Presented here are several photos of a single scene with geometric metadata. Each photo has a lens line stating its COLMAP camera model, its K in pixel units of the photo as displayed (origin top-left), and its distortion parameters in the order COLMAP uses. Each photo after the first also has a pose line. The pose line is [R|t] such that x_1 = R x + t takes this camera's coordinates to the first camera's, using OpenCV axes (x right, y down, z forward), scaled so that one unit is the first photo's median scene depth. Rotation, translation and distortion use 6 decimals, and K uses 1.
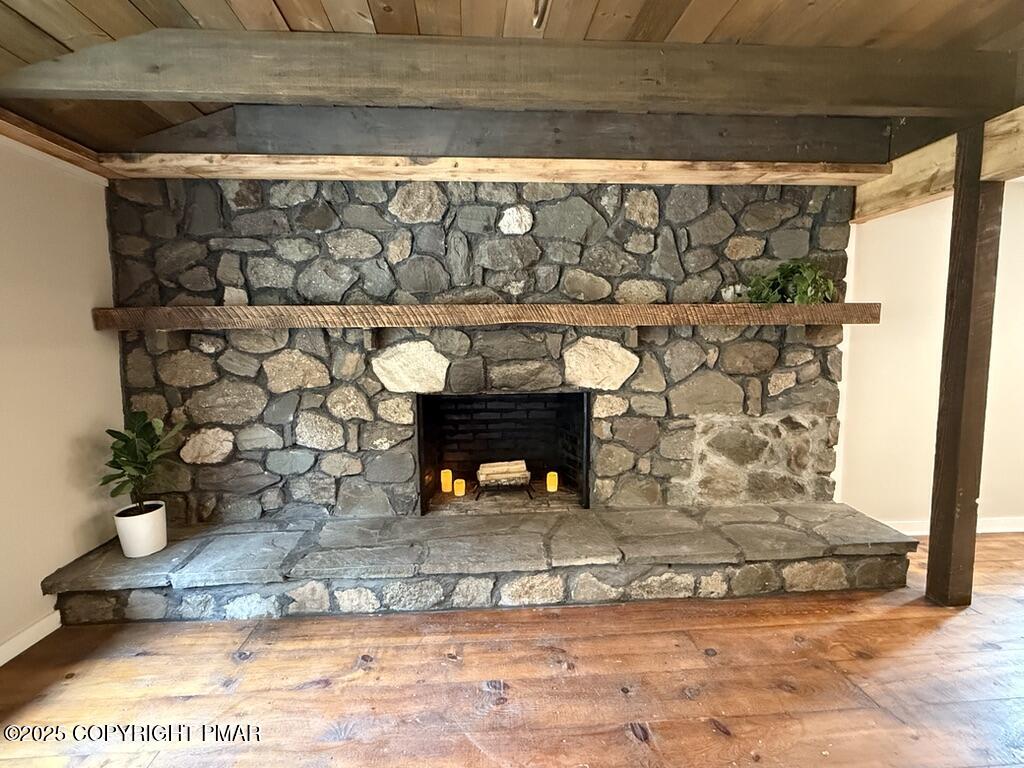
lens RADIAL K [[494.4, 0, 509.3], [0, 494.4, 383.3], [0, 0, 1]] dist [-0.001097, 0.000604]
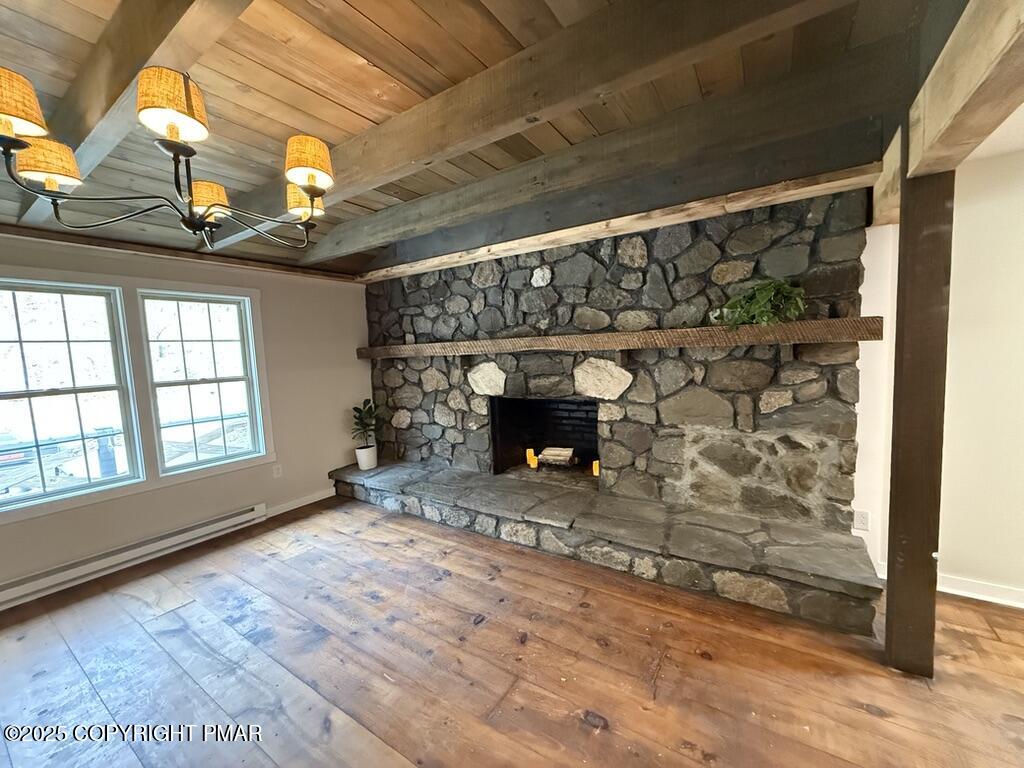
lens RADIAL K [[410.4, 0, 513.3], [0, 410.4, 383.3], [0, 0, 1]] dist [-0.000888, -0.000297]
pose [[0.796584, 0.025757, -0.603979, 0.672104], [-0.021974, 0.999665, 0.013650, -0.038962], [0.604129, 0.002398, 0.796883, 0.015559]]
